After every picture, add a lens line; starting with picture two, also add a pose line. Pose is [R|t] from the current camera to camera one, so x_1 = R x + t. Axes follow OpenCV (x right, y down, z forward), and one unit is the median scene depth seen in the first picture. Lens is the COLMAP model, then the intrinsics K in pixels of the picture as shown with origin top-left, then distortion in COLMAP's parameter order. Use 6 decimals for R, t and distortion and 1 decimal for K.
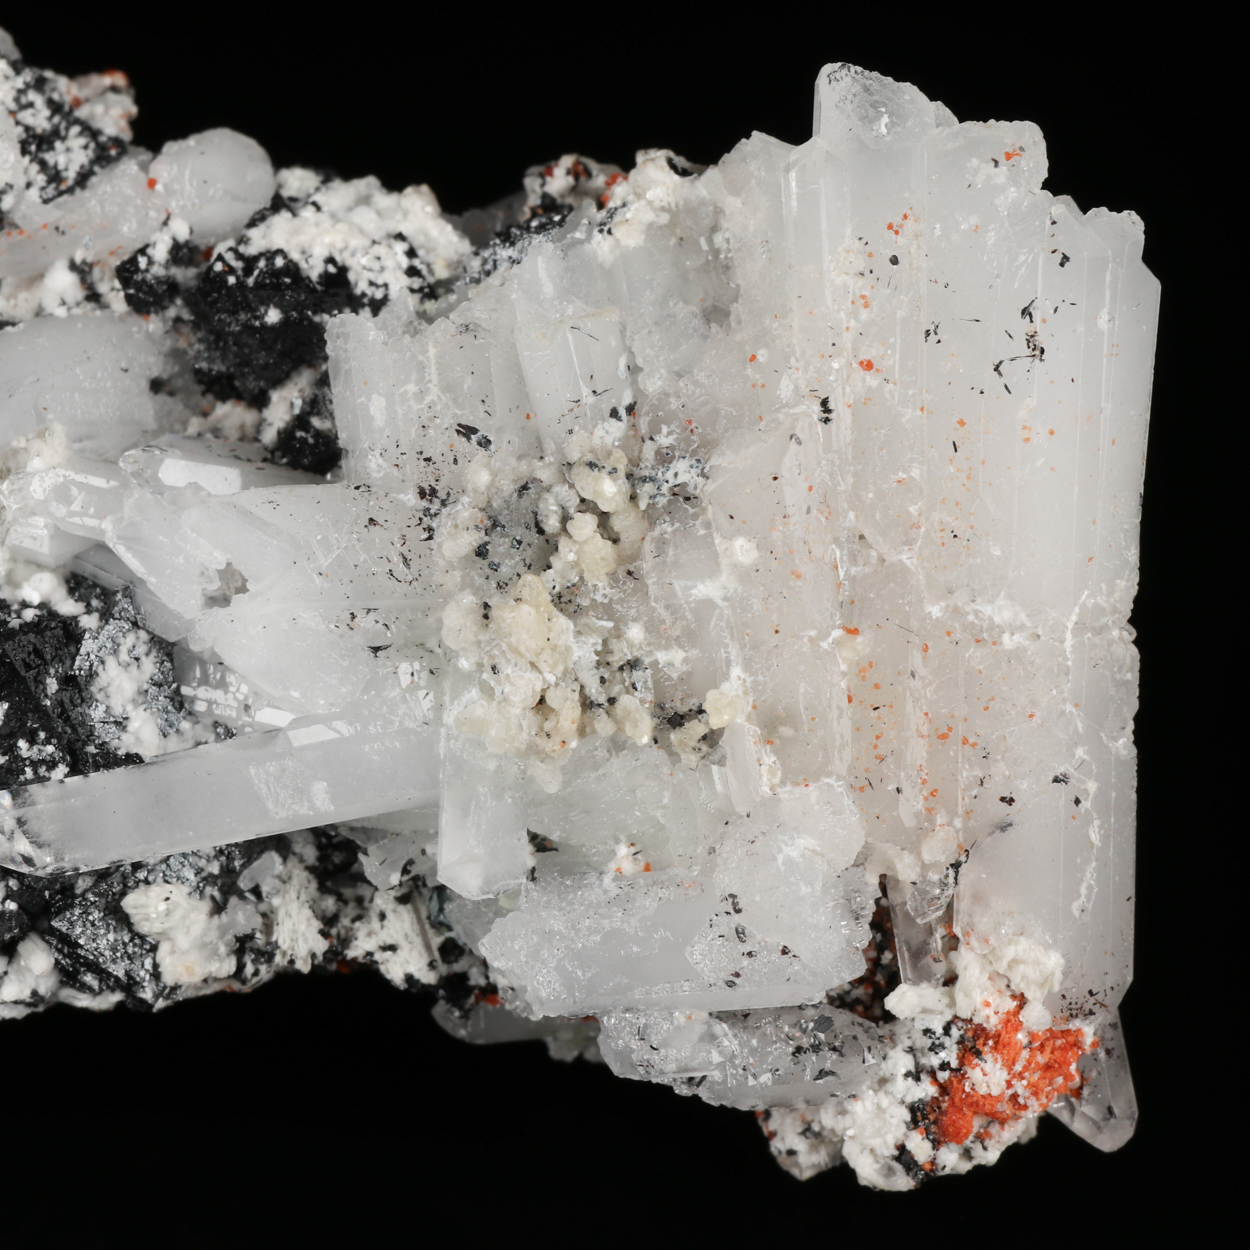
lens RADIAL K [[8345.2, 0, 621.1], [0, 8345.2, 625.3], [0, 0, 1]] dist [0.062679, 0.000000]
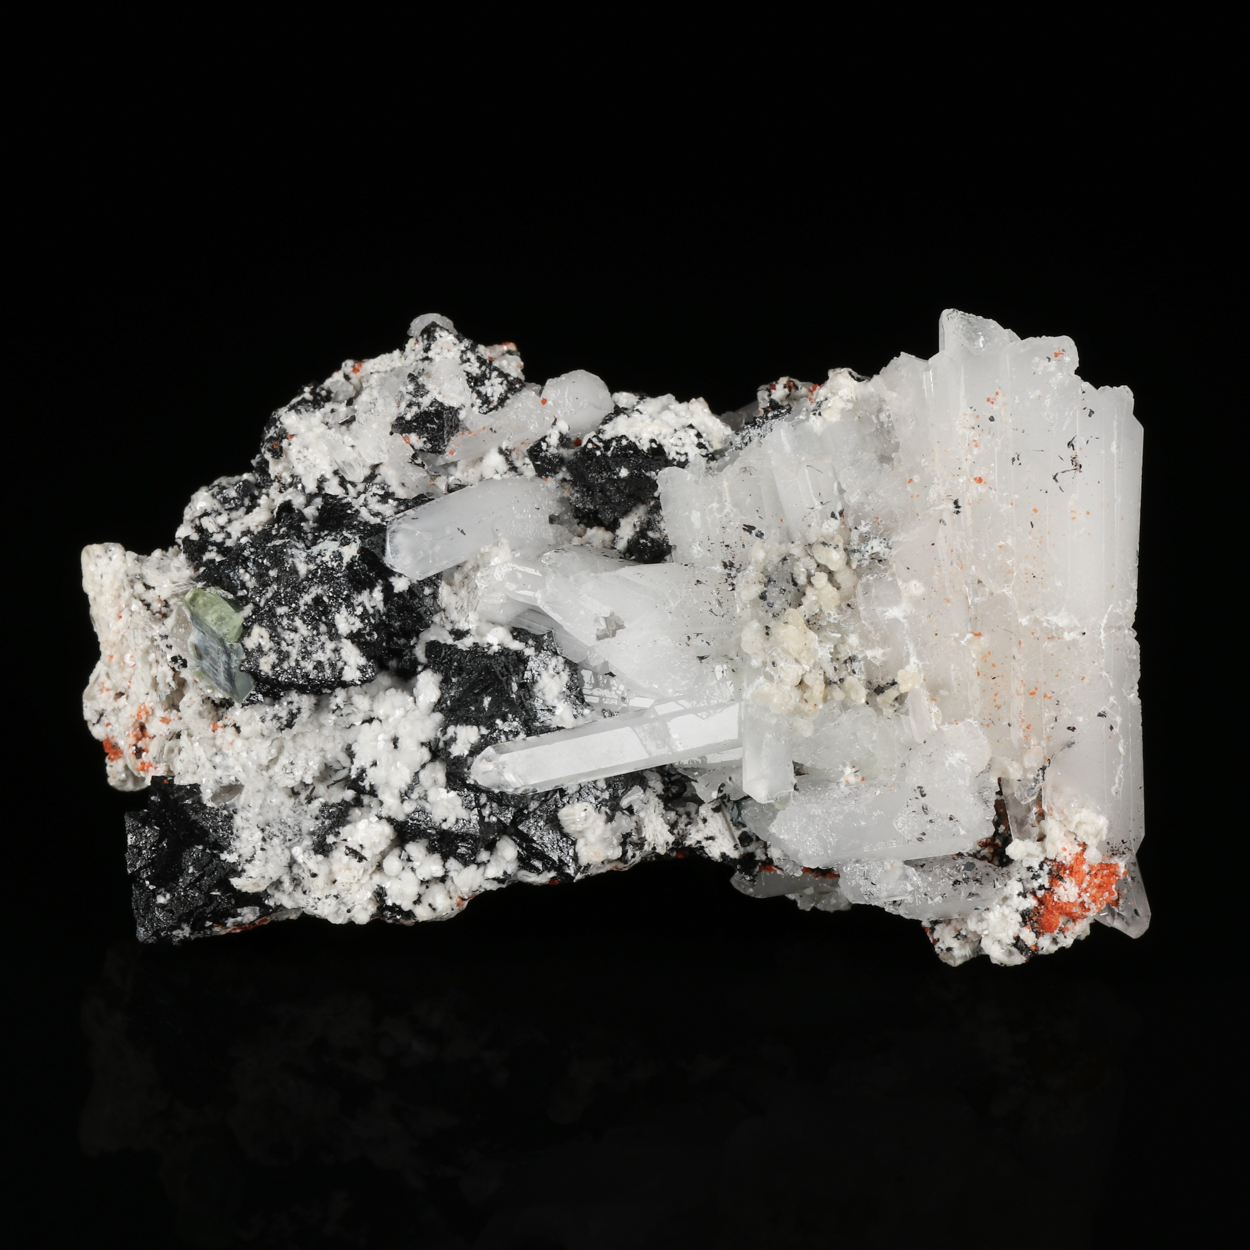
lens RADIAL K [[8345.2, 0, 627.5], [0, 8345.2, 624.3], [0, 0, 1]] dist [0.062679, 0.000000]
pose [[0.994922, -0.041213, 0.091829, -0.200967], [0.049824, 0.994368, -0.093539, 0.155107], [-0.087457, 0.097639, 0.991372, -0.698010]]
